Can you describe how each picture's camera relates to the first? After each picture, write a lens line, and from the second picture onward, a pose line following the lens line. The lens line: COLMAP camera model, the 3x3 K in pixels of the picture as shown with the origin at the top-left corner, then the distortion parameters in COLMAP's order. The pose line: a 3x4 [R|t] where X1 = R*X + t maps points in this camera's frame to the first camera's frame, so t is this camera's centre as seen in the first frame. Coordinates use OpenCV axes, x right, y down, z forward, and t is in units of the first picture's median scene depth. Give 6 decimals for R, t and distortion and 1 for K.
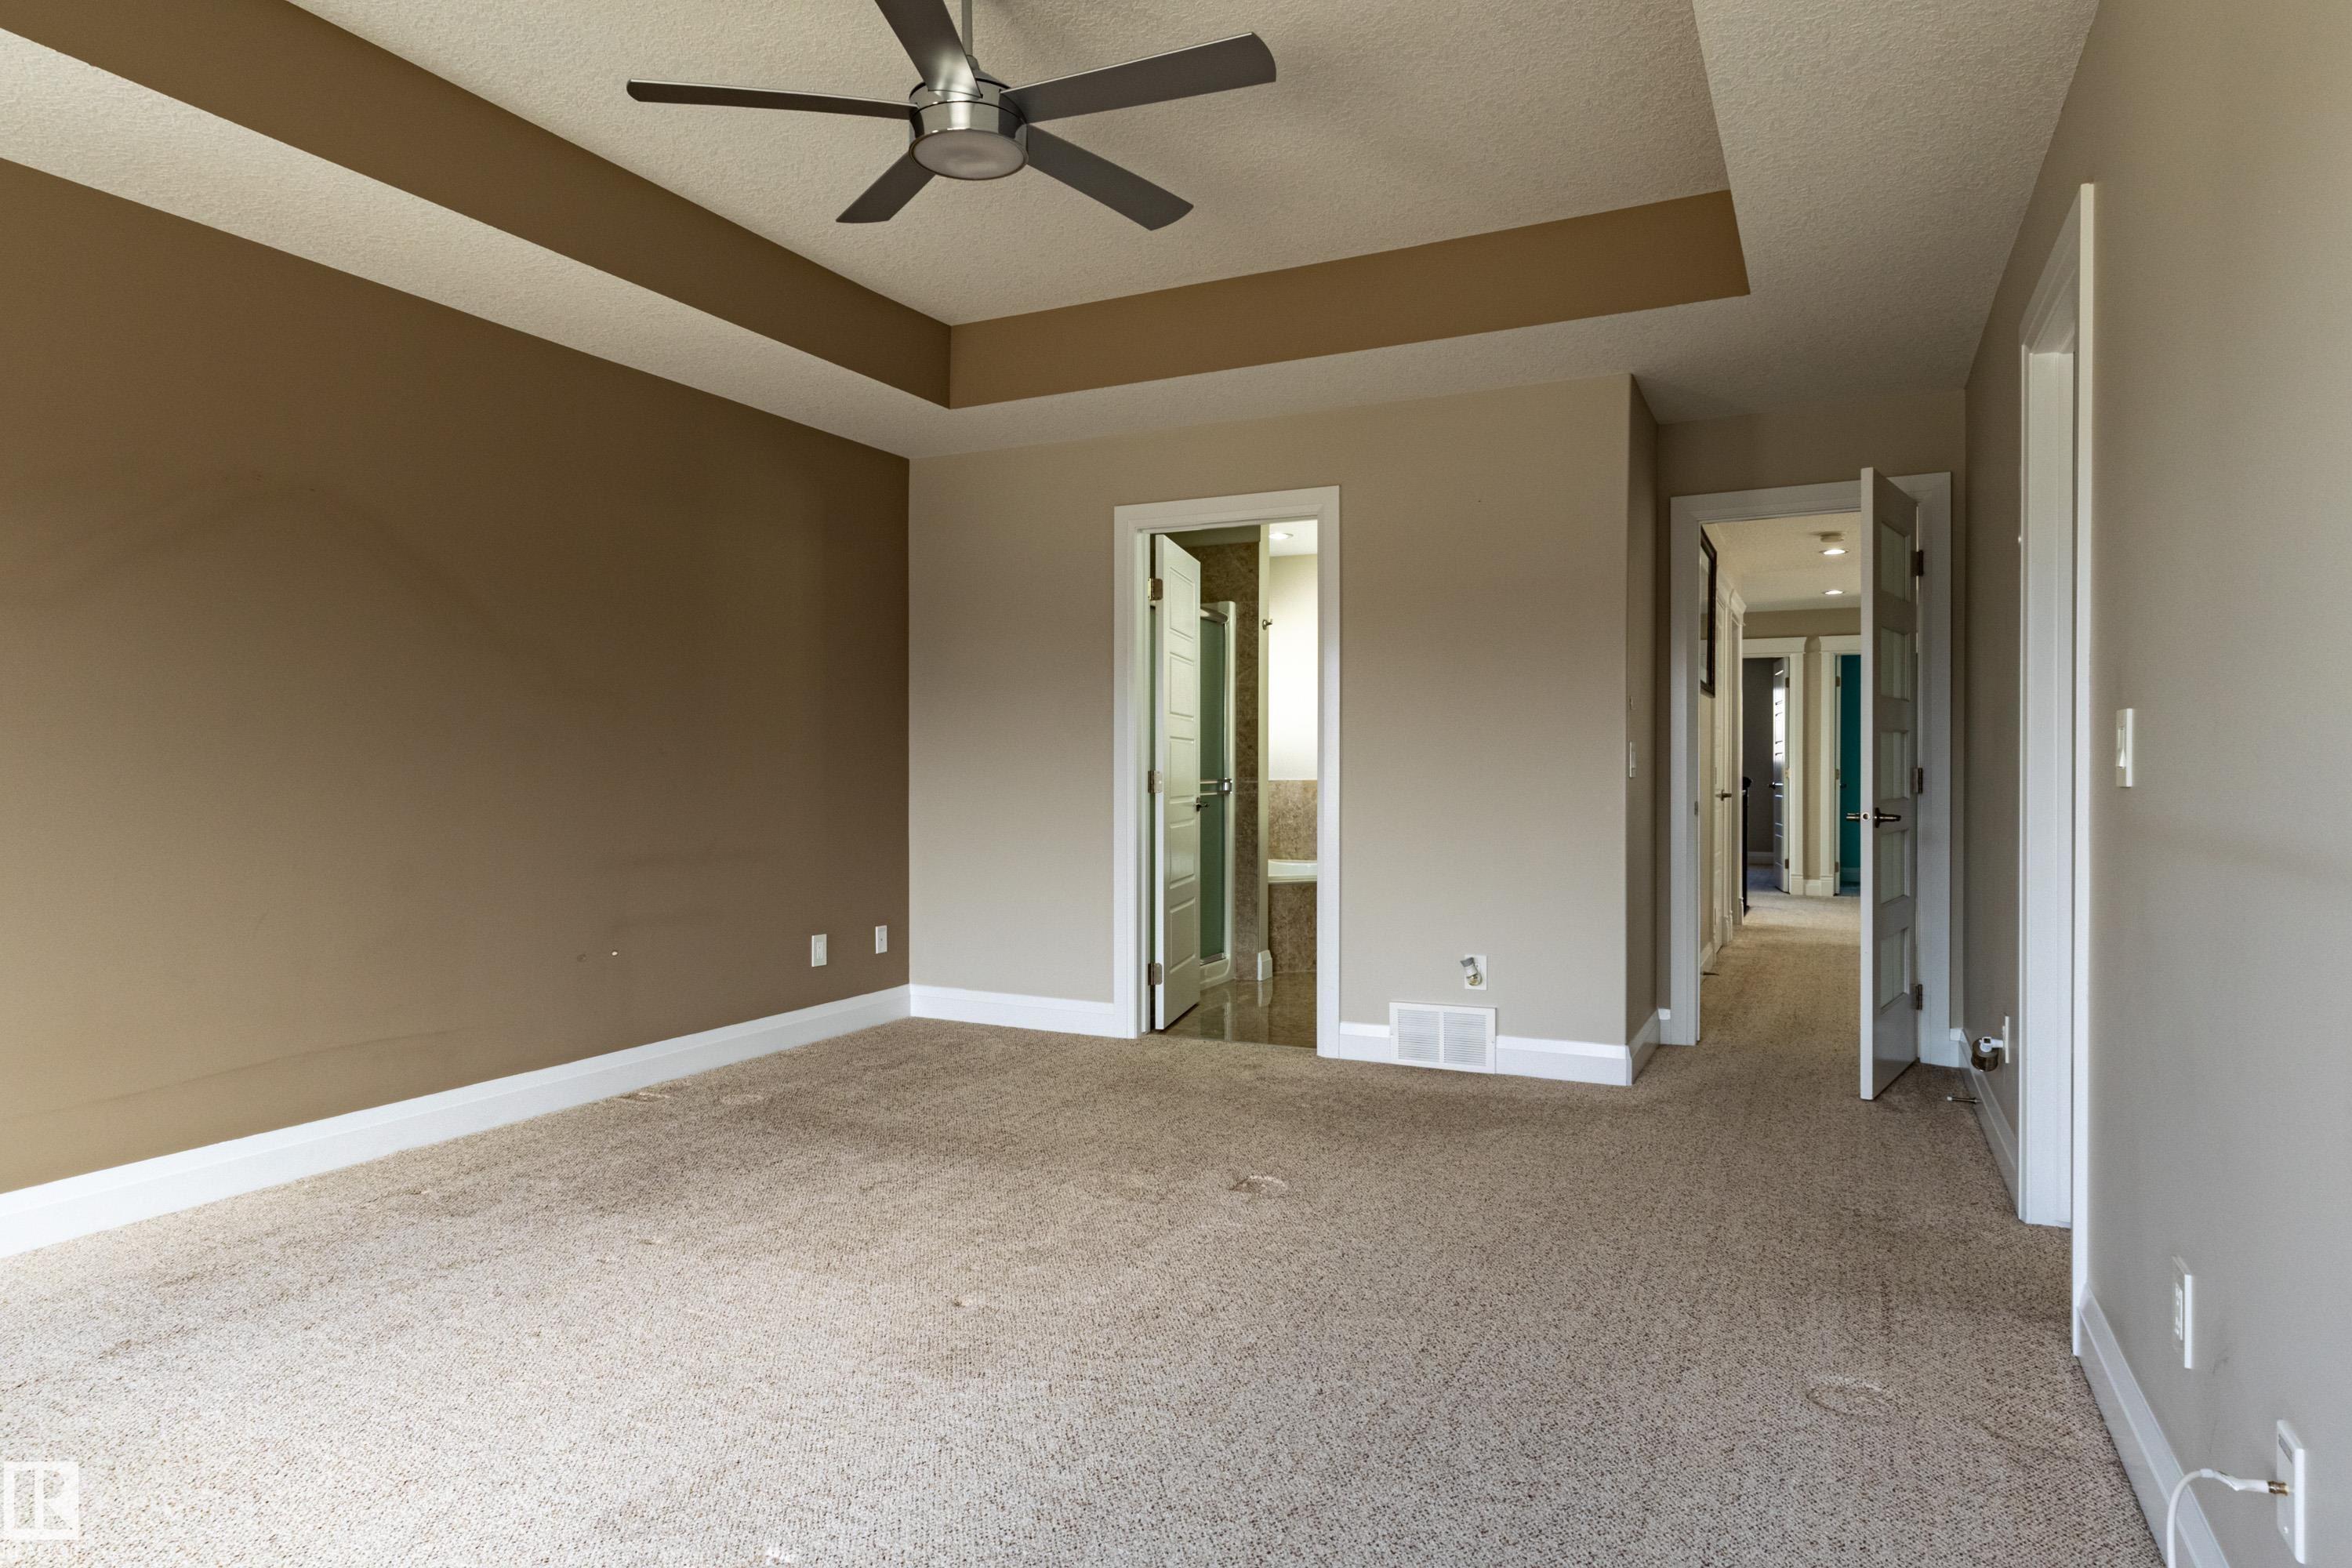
lens RADIAL K [[1325.8, 0, 1198.6], [0, 1325.8, 778.0], [0, 0, 1]] dist [0.004365, 0.002599]
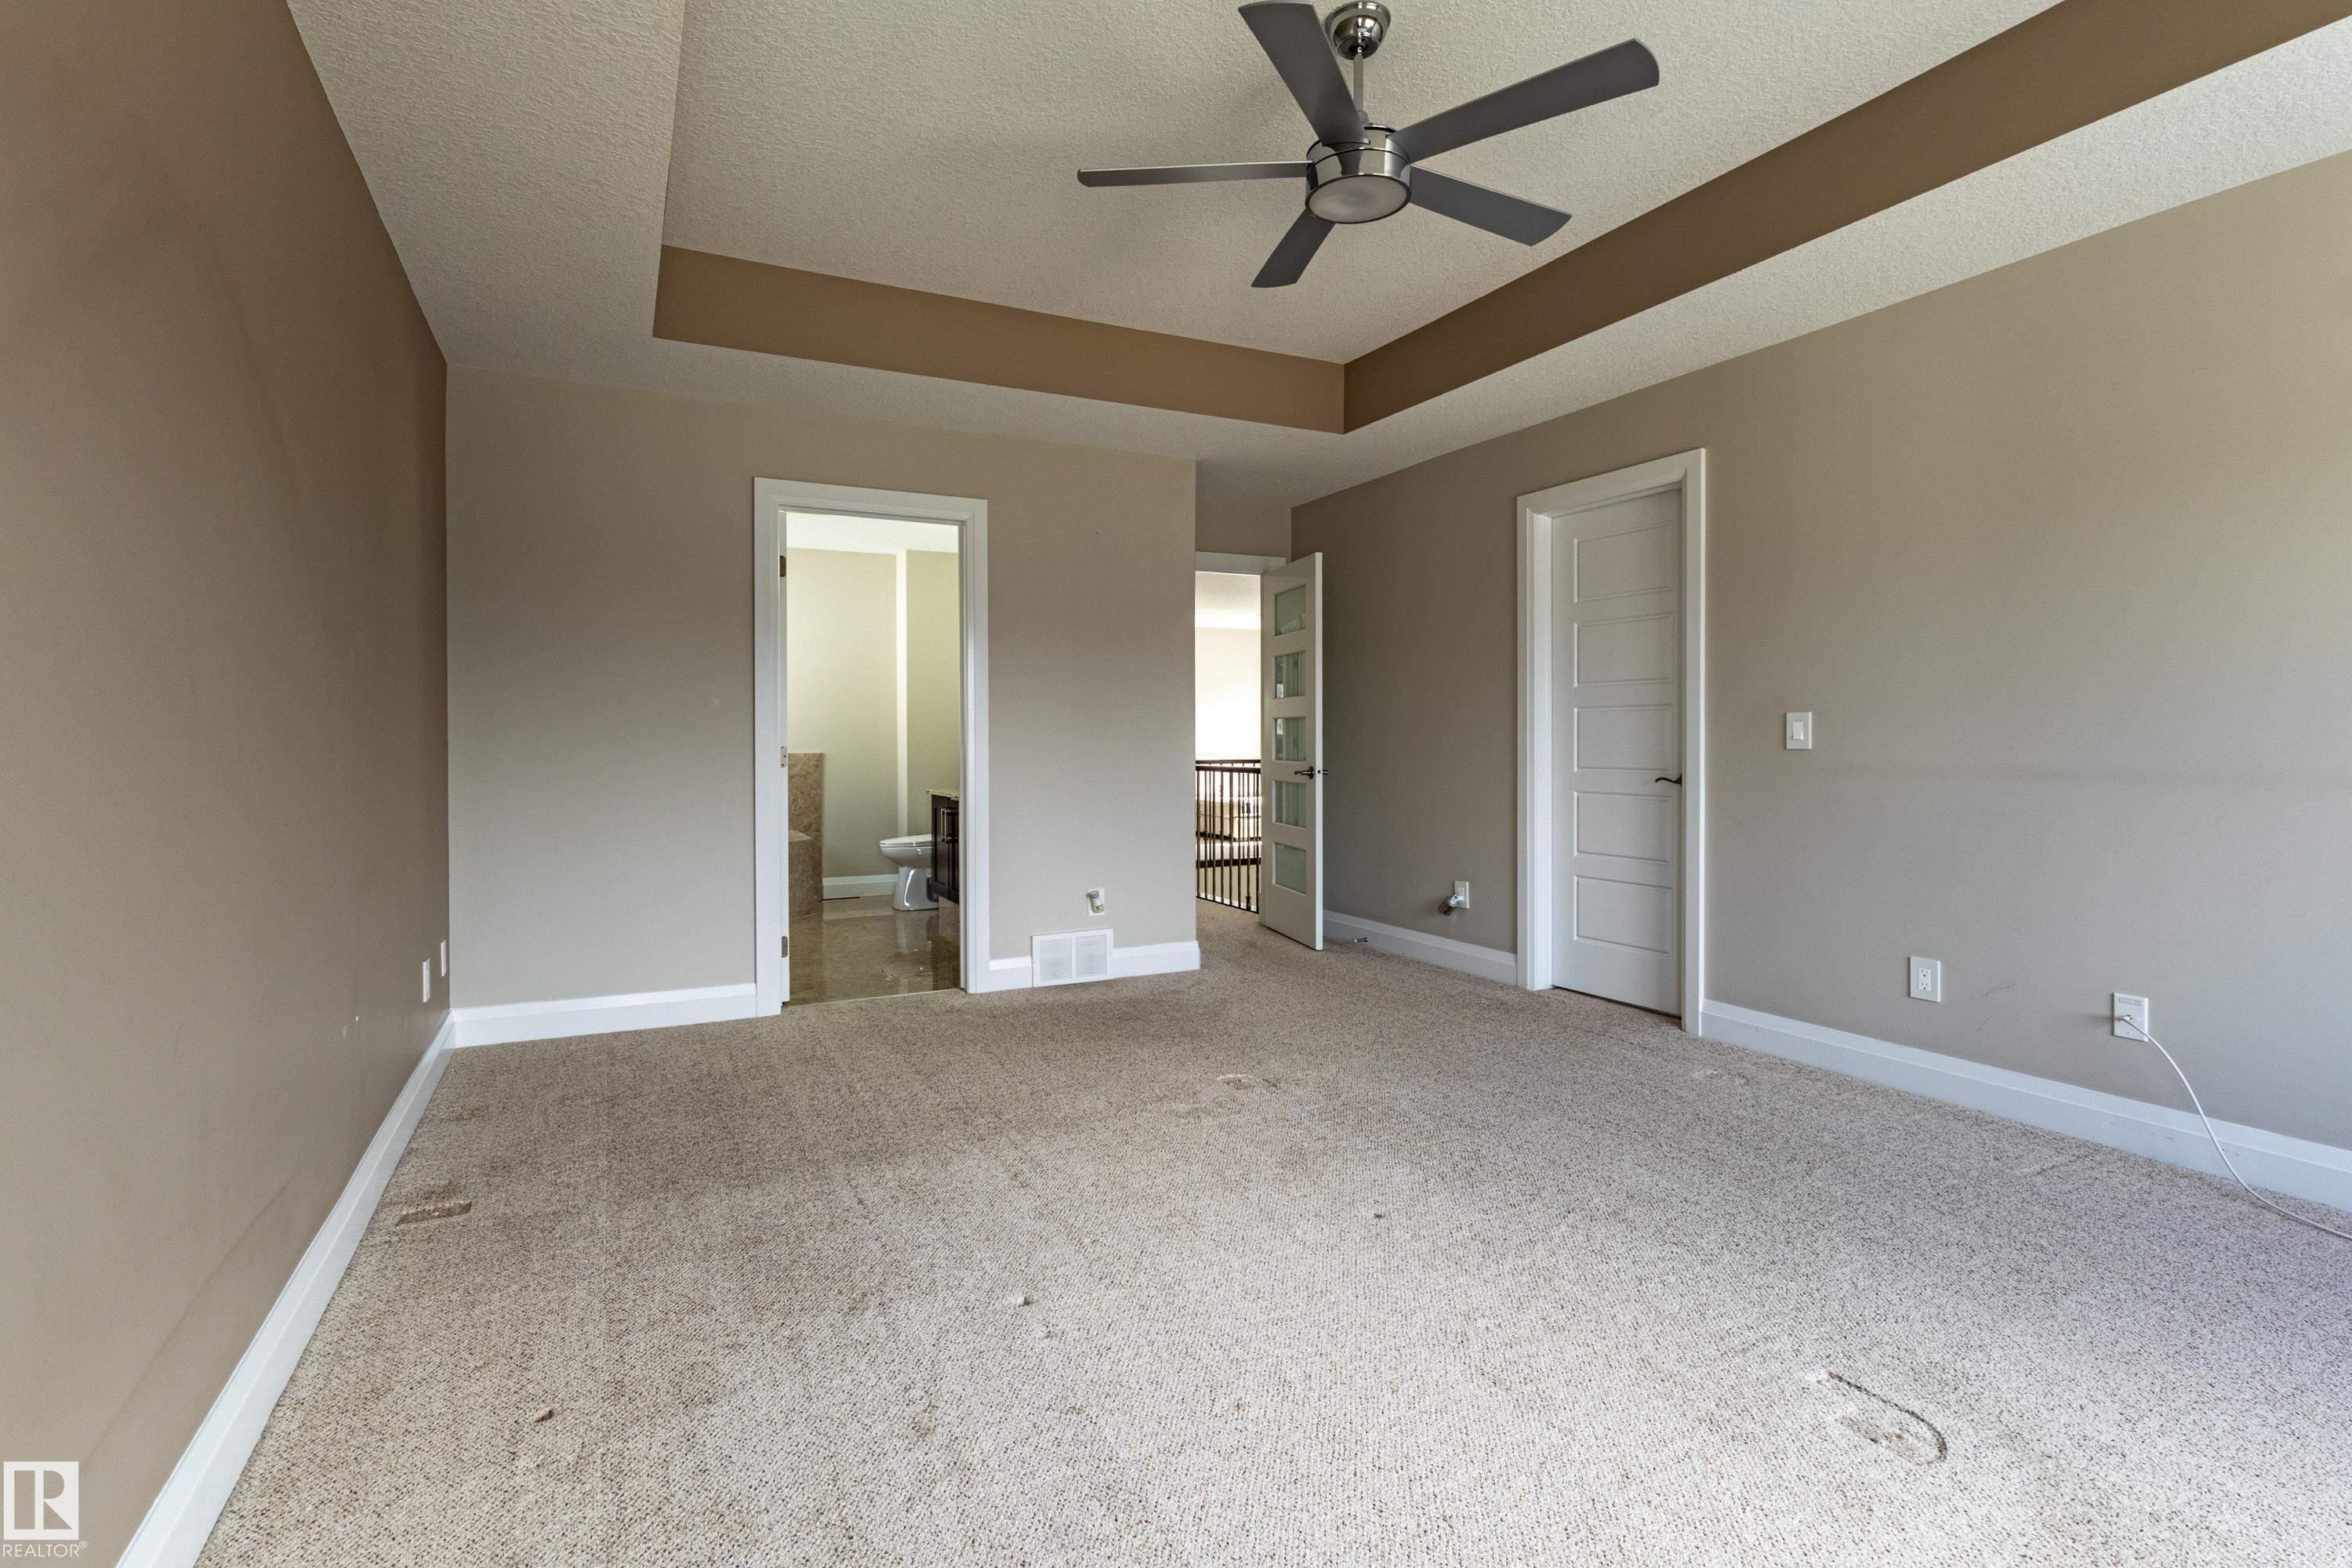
lens RADIAL K [[1061.2, 0, 1167.3], [0, 1061.2, 727.4], [0, 0, 1]] dist [0.002061, 0.000209]
pose [[0.619963, 0.015074, 0.784486, -0.565259], [-0.003548, 0.999859, -0.016409, -0.006431], [-0.784623, 0.007389, 0.619929, 0.313397]]
